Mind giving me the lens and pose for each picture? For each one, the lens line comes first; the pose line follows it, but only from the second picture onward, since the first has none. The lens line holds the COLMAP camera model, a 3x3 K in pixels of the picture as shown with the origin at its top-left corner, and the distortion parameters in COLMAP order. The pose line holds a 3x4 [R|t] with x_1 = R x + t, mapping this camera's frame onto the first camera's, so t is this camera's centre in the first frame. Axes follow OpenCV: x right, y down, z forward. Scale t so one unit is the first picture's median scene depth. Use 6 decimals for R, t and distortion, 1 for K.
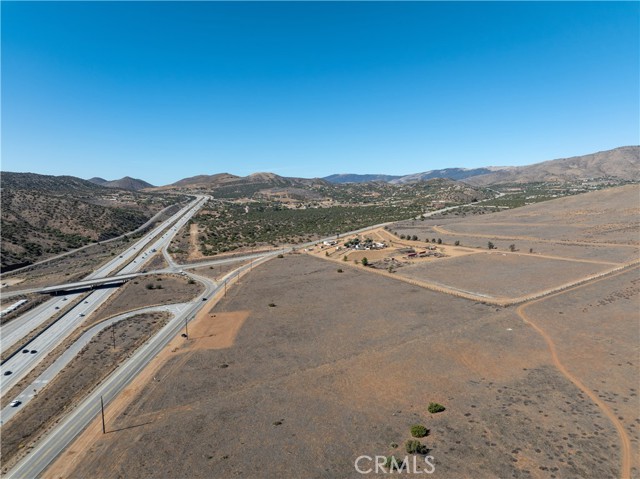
lens RADIAL K [[449.8, 0, 320.0], [0, 449.8, 239.5], [0, 0, 1]] dist [-0.040117, 0.004185]
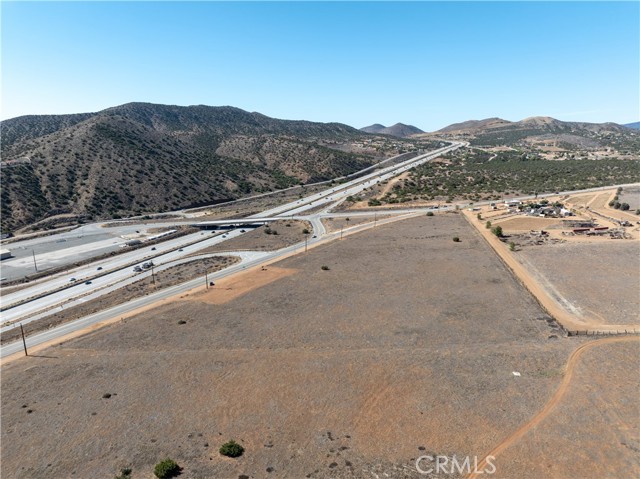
lens RADIAL K [[449.8, 0, 320.0], [0, 449.8, 239.5], [0, 0, 1]] dist [-0.040117, 0.004185]
pose [[0.818510, 0.127990, -0.560053, 0.283607], [-0.061802, 0.988827, 0.135655, -0.022690], [0.571158, -0.076423, 0.817275, 0.204041]]
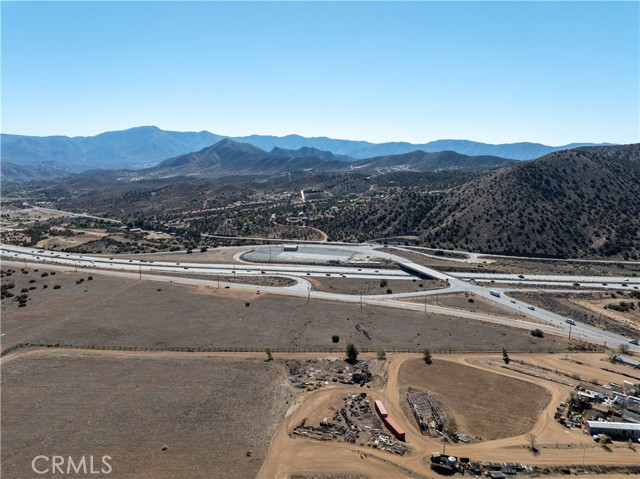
lens RADIAL K [[449.8, 0, 320.0], [0, 449.8, 239.5], [0, 0, 1]] dist [-0.040117, 0.004185]
pose [[-0.394223, 0.166968, -0.903720, 0.595414], [-0.099872, 0.969750, 0.222735, -0.203352], [0.913572, 0.178064, -0.365623, 1.156725]]
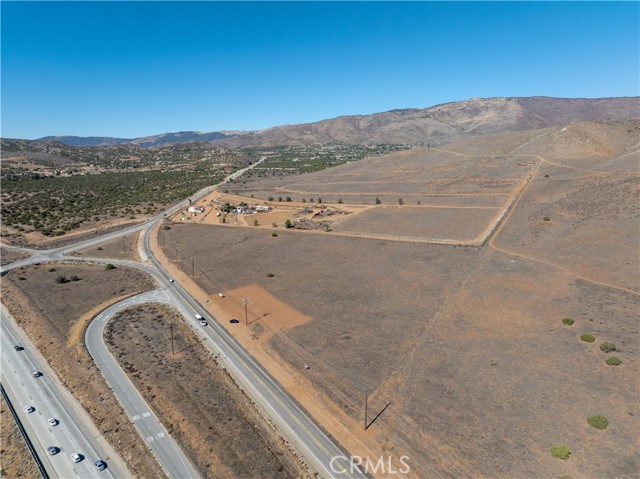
lens RADIAL K [[449.8, 0, 320.0], [0, 449.8, 239.5], [0, 0, 1]] dist [-0.040117, 0.004185]
pose [[0.835469, -0.101138, 0.540150, -0.386988], [0.058358, 0.993689, 0.095794, -0.007296], [-0.546430, -0.048511, 0.836099, 0.131174]]
